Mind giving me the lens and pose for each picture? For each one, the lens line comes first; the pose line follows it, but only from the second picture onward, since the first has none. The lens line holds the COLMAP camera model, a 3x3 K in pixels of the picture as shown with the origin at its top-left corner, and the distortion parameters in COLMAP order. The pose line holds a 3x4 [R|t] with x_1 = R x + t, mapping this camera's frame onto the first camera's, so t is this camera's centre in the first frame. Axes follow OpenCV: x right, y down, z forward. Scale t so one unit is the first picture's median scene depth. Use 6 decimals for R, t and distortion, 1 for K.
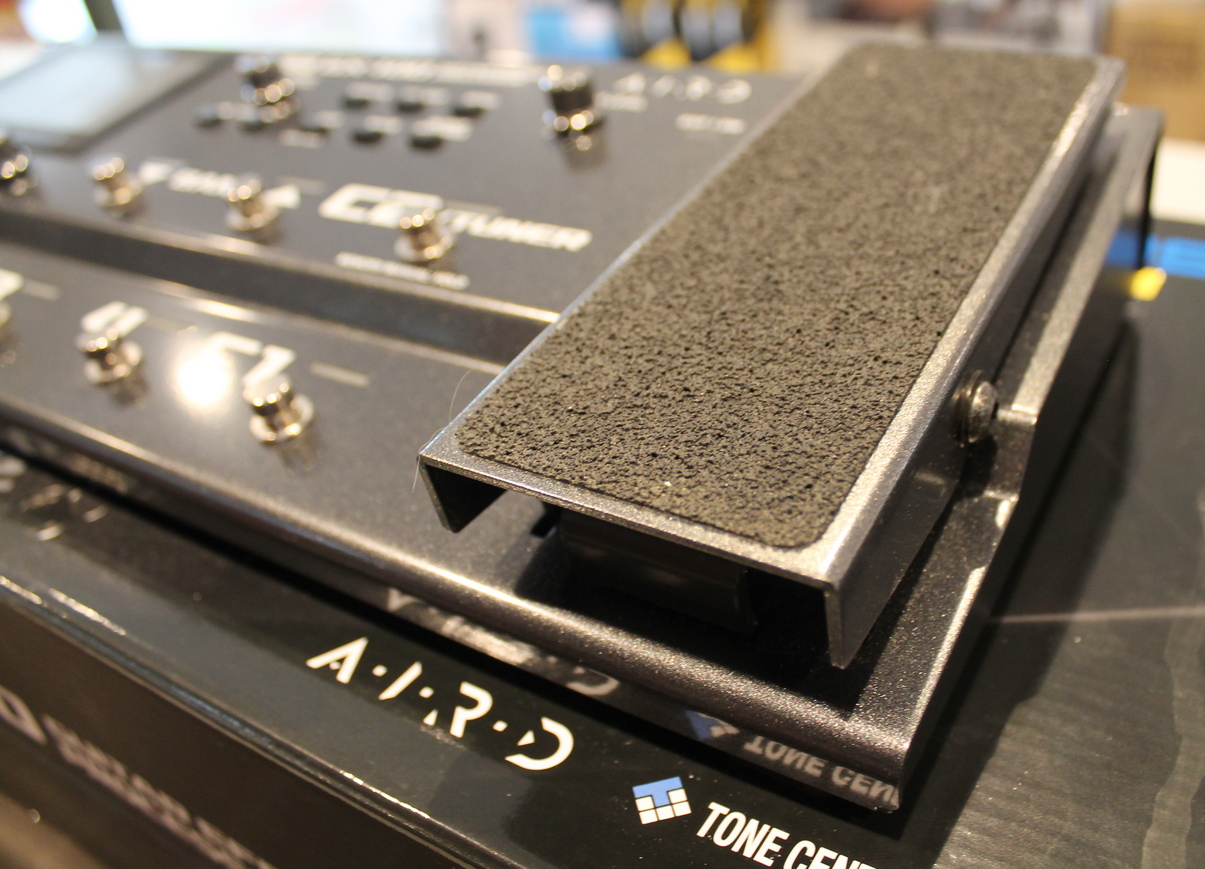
lens RADIAL K [[1017.8, 0, 675.6], [0, 1017.8, 466.3], [0, 0, 1]] dist [-0.140670, 0.004438]
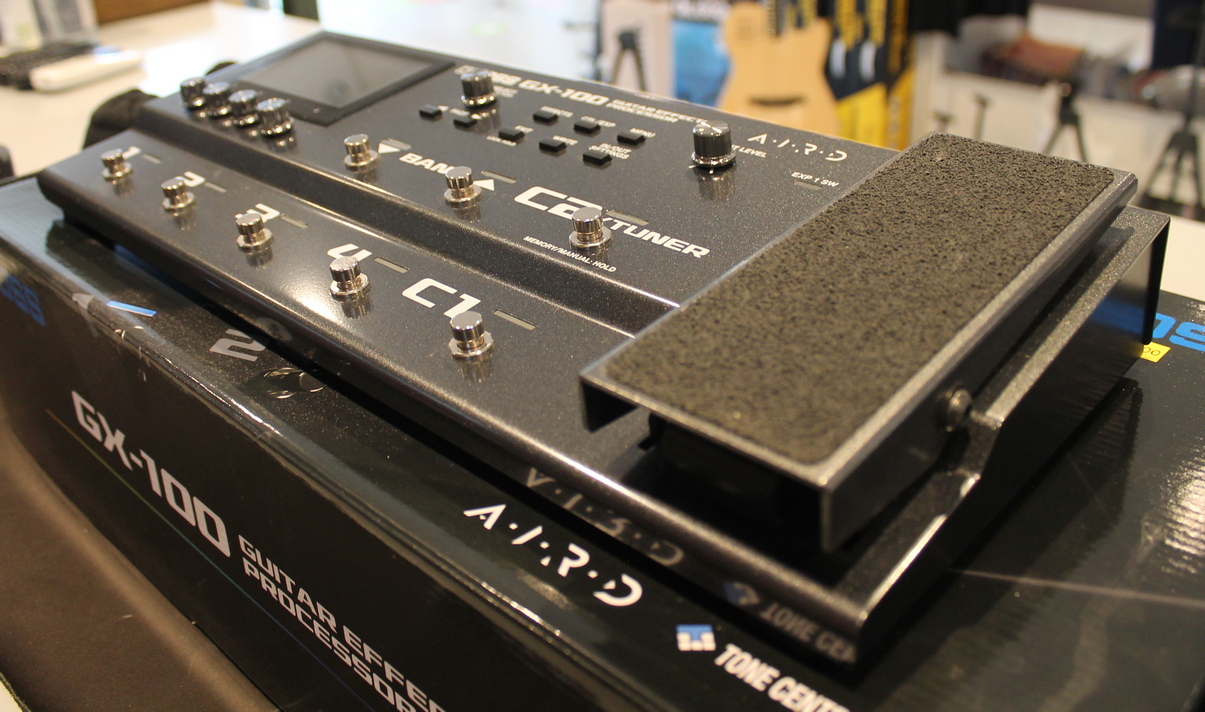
lens RADIAL K [[1004.1, 0, 602.5], [0, 1004.1, 356.0], [0, 0, 1]] dist [-0.114062, 0.002327]
pose [[0.973575, 0.160546, -0.162409, 0.021119], [-0.177237, 0.979665, -0.094036, 0.087286], [0.144009, 0.120336, 0.982233, -0.450637]]
